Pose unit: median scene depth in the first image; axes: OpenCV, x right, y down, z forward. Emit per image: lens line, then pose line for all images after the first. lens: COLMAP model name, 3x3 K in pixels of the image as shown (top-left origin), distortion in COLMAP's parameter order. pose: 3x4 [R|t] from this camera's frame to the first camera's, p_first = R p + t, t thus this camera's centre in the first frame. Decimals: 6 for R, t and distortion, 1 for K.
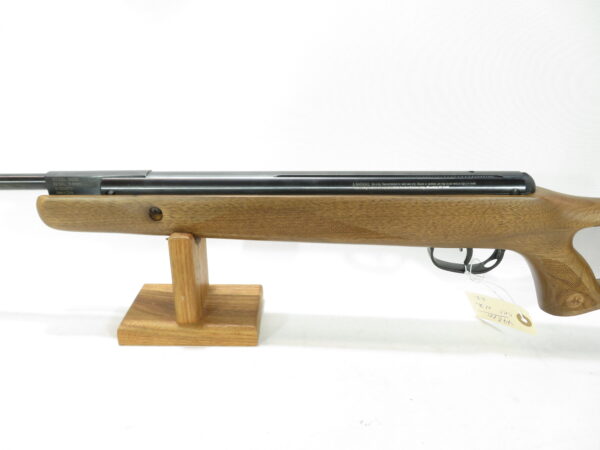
lens RADIAL K [[428.9, 0, 300.0], [0, 428.9, 225.0], [0, 0, 1]] dist [-0.005933, 0.001327]
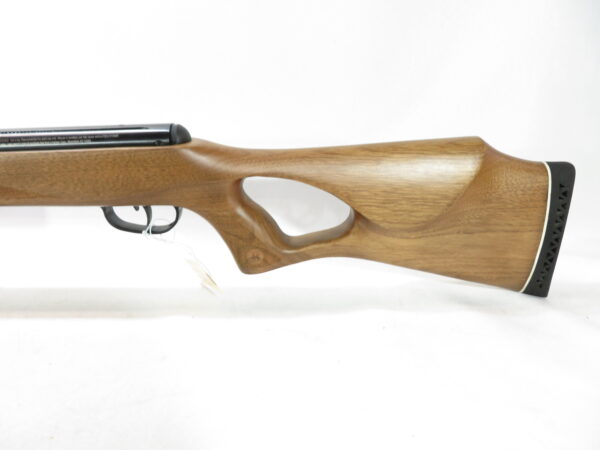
lens RADIAL K [[428.9, 0, 300.0], [0, 428.9, 225.0], [0, 0, 1]] dist [-0.005933, 0.001327]
pose [[0.998606, -0.037072, 0.037574, 0.729442], [0.036795, 0.999291, 0.008033, 0.103133], [-0.037845, -0.006640, 0.999262, 0.028641]]
